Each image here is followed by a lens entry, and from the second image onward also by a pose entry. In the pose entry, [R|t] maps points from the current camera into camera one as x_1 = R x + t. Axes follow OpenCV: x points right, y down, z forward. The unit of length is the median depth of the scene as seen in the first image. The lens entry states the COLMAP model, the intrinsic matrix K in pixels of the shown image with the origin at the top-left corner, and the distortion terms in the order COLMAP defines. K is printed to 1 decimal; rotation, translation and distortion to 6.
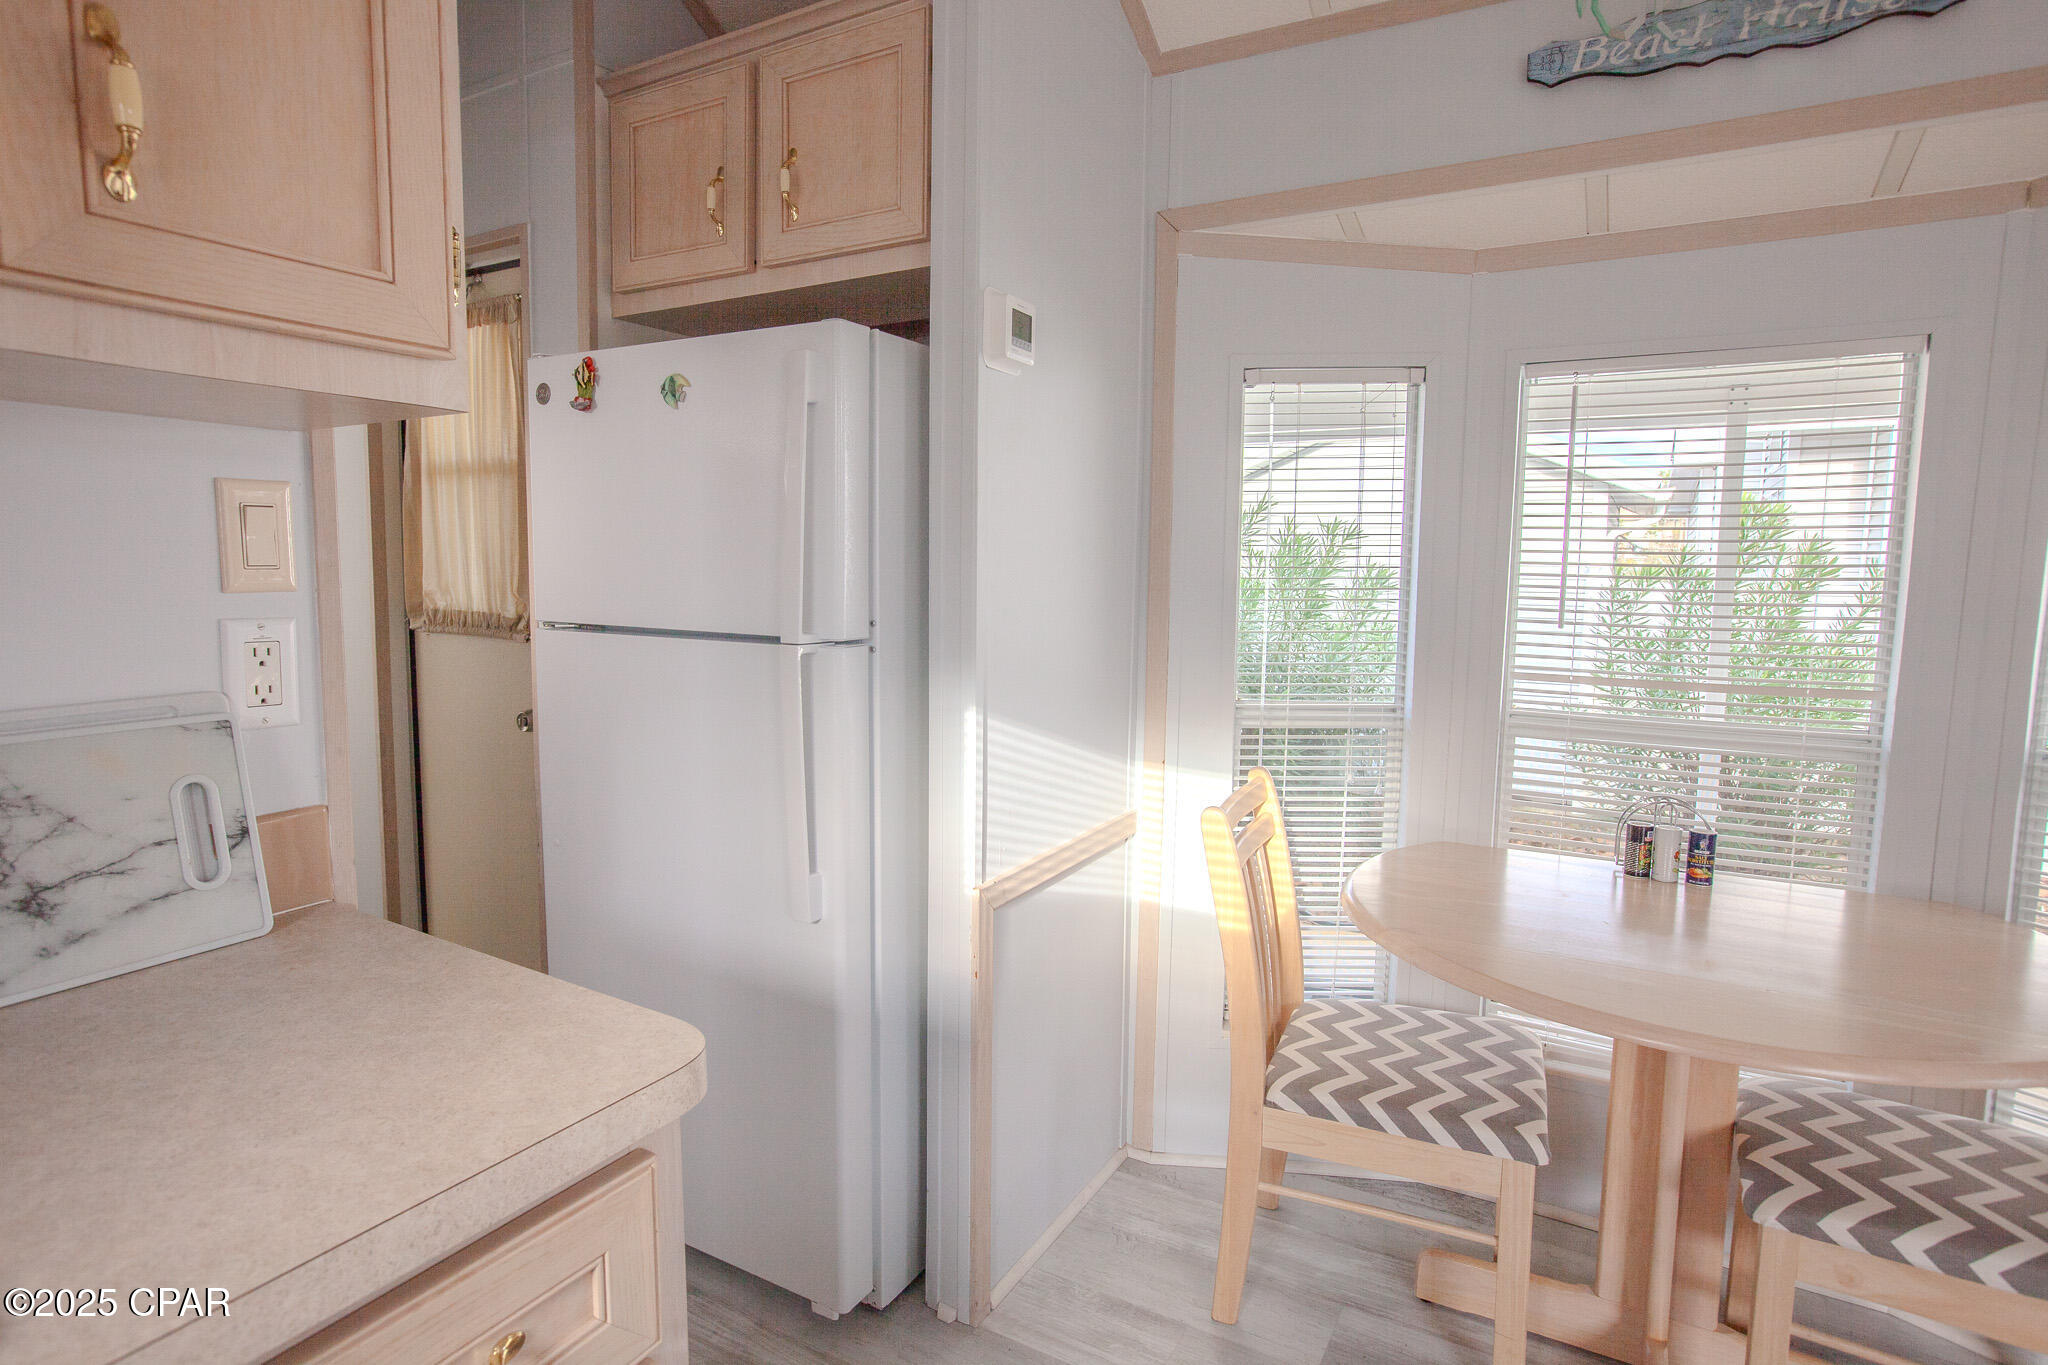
lens RADIAL K [[1093.7, 0, 1022.1], [0, 1093.7, 676.2], [0, 0, 1]] dist [0.002471, 0.000819]
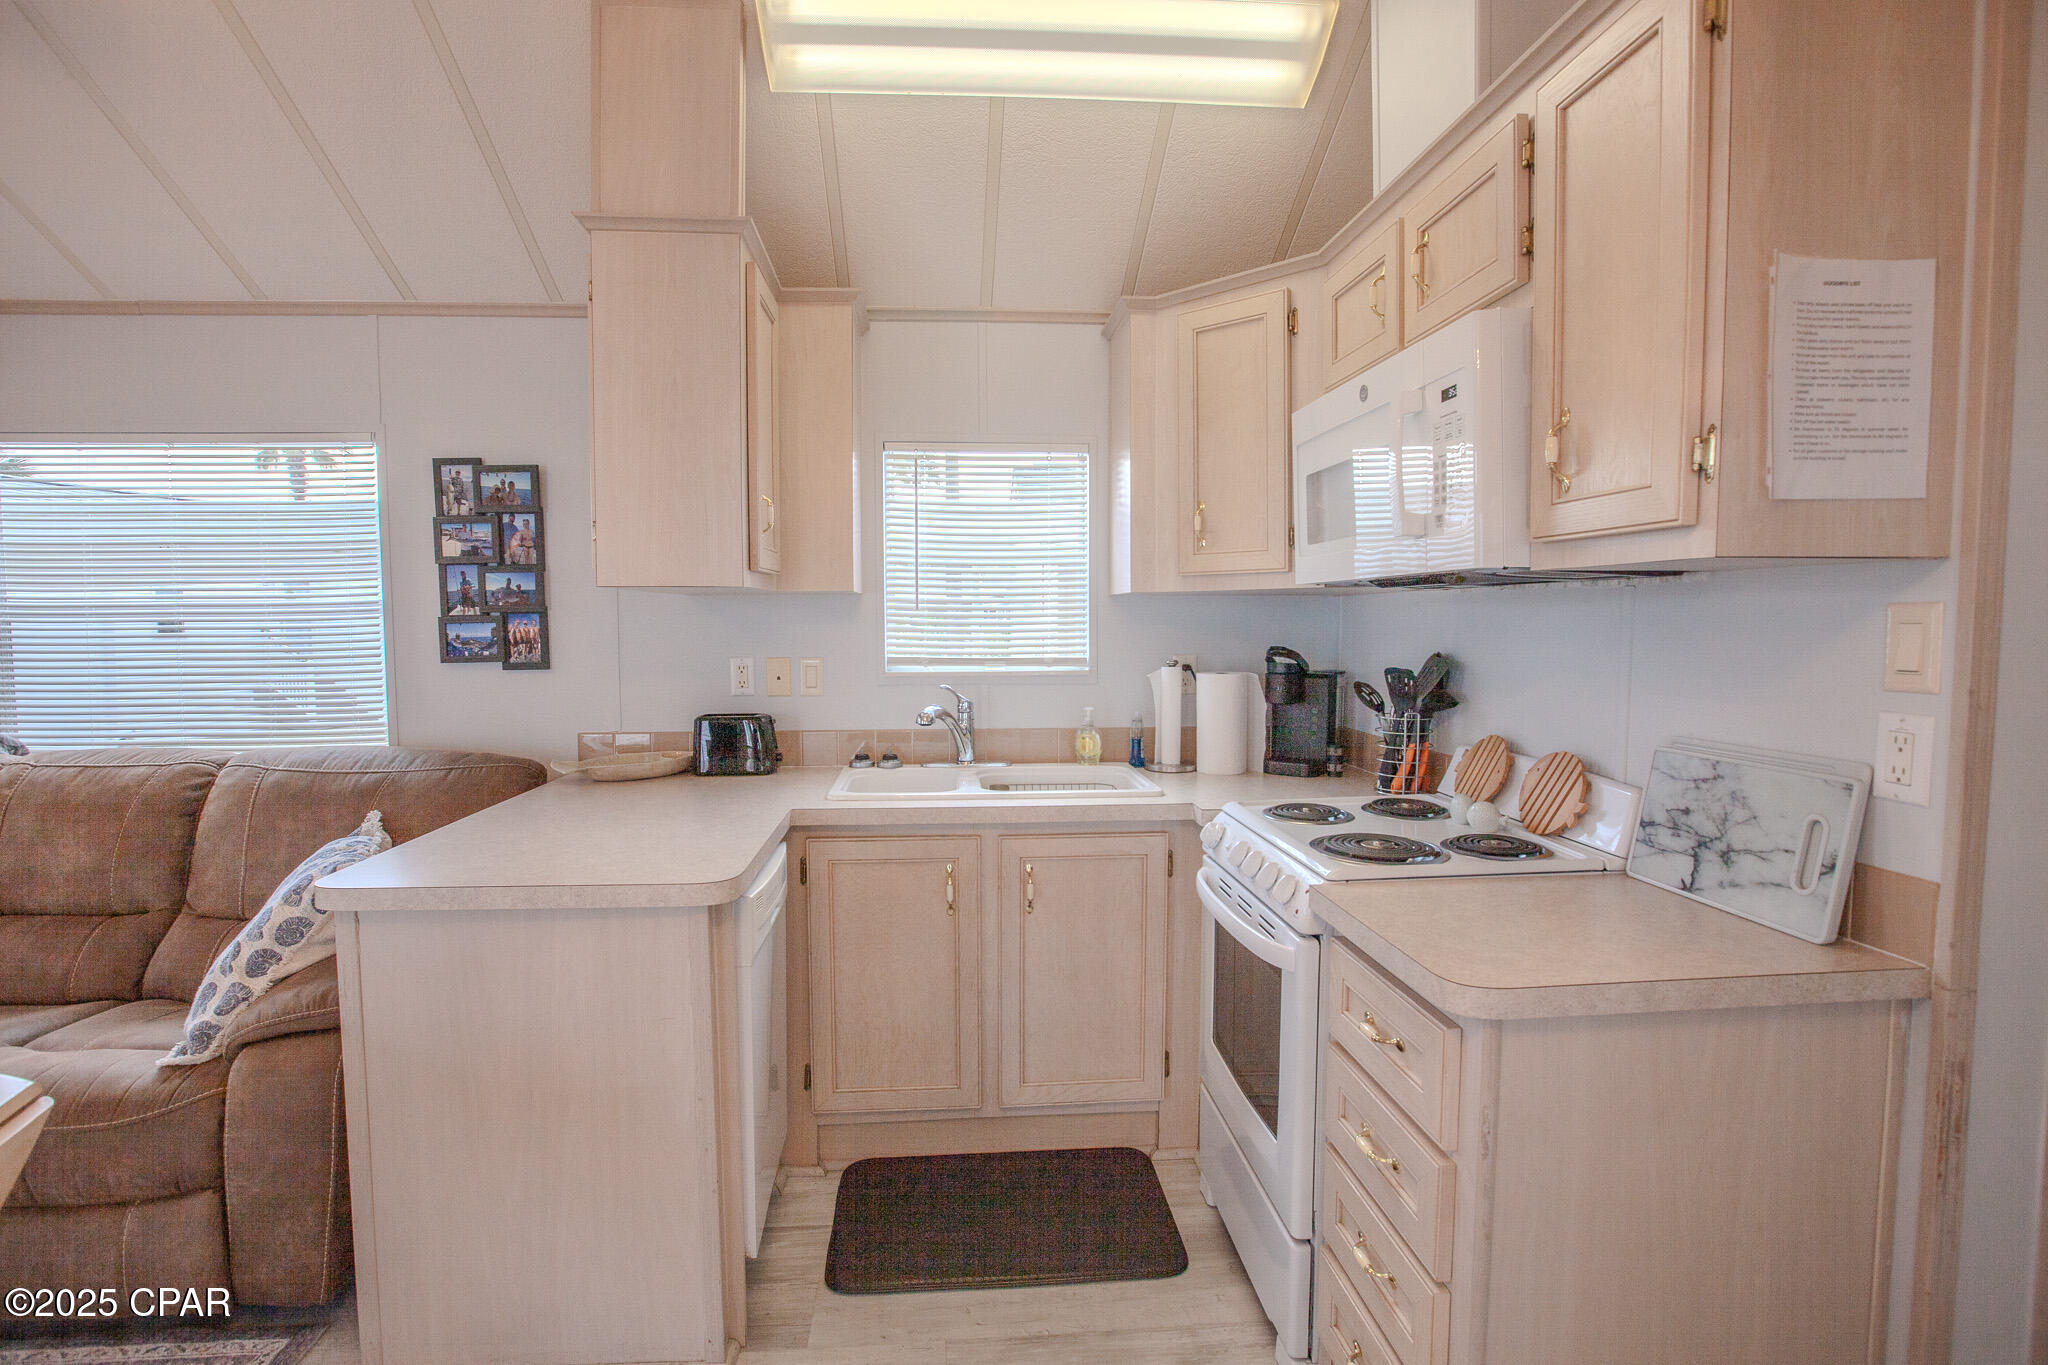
lens RADIAL K [[944.6, 0, 991.4], [0, 944.6, 679.1], [0, 0, 1]] dist [-0.031816, 0.004774]
pose [[-0.823834, 0.029374, -0.566070, 0.752616], [-0.063339, 0.987632, 0.143429, -0.176579], [0.563282, 0.154016, -0.811784, 1.268068]]
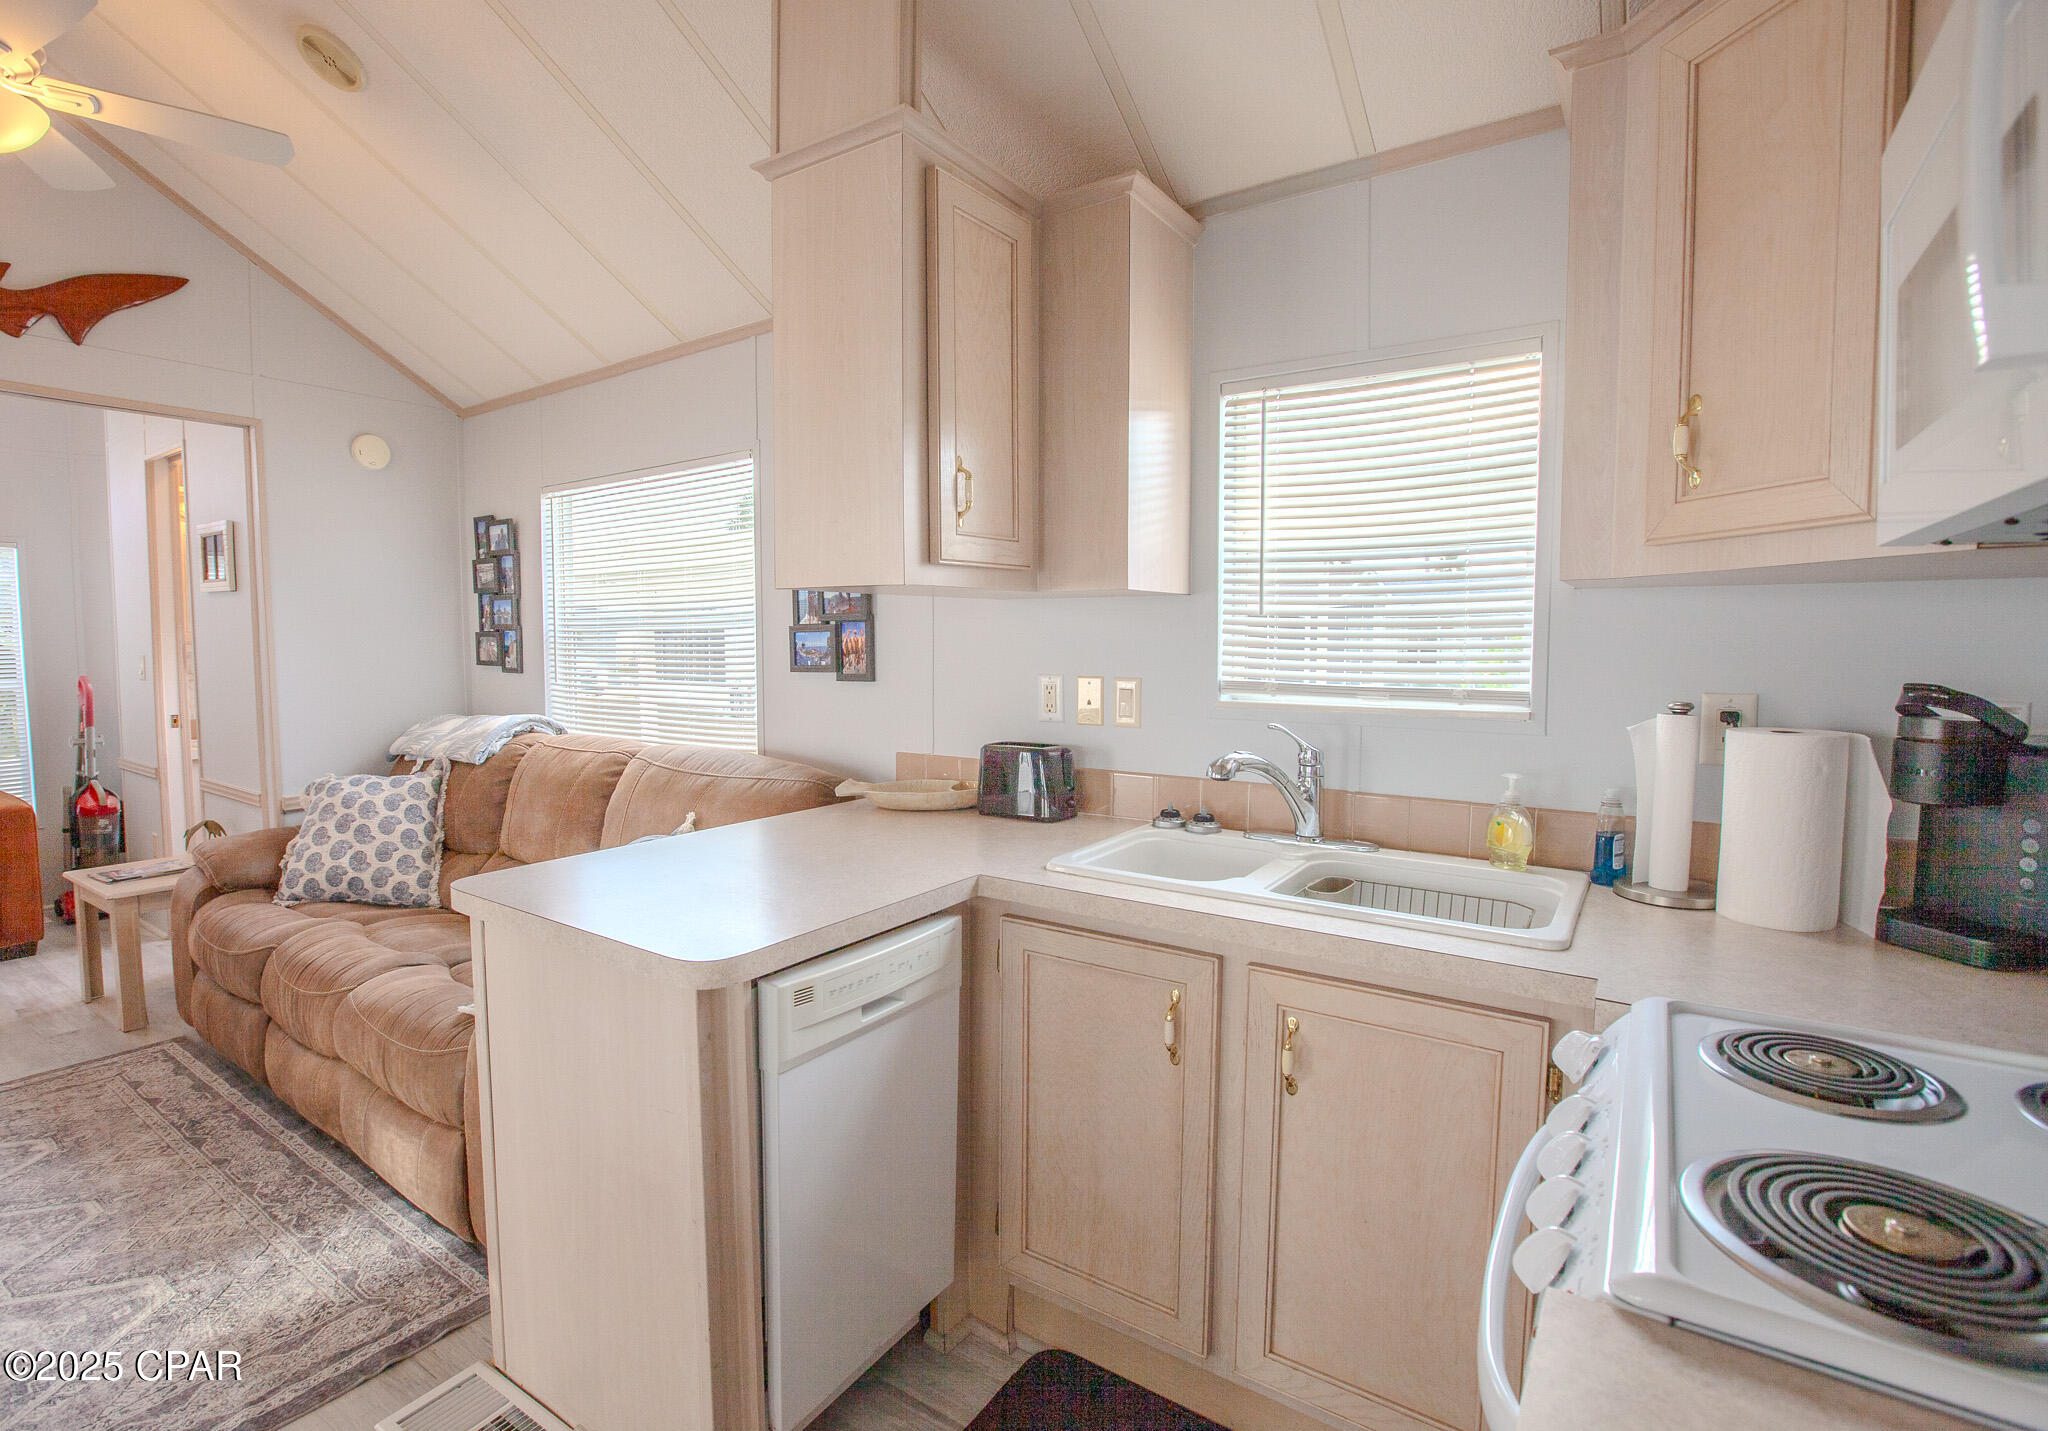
lens RADIAL K [[970.2, 0, 987.3], [0, 970.2, 713.2], [0, 0, 1]] dist [-0.032337, 0.004014]
pose [[-0.996842, -0.013731, 0.078210, -0.159372], [0.000915, 0.982884, 0.184223, -0.139388], [-0.079401, 0.183713, -0.979768, 0.946969]]
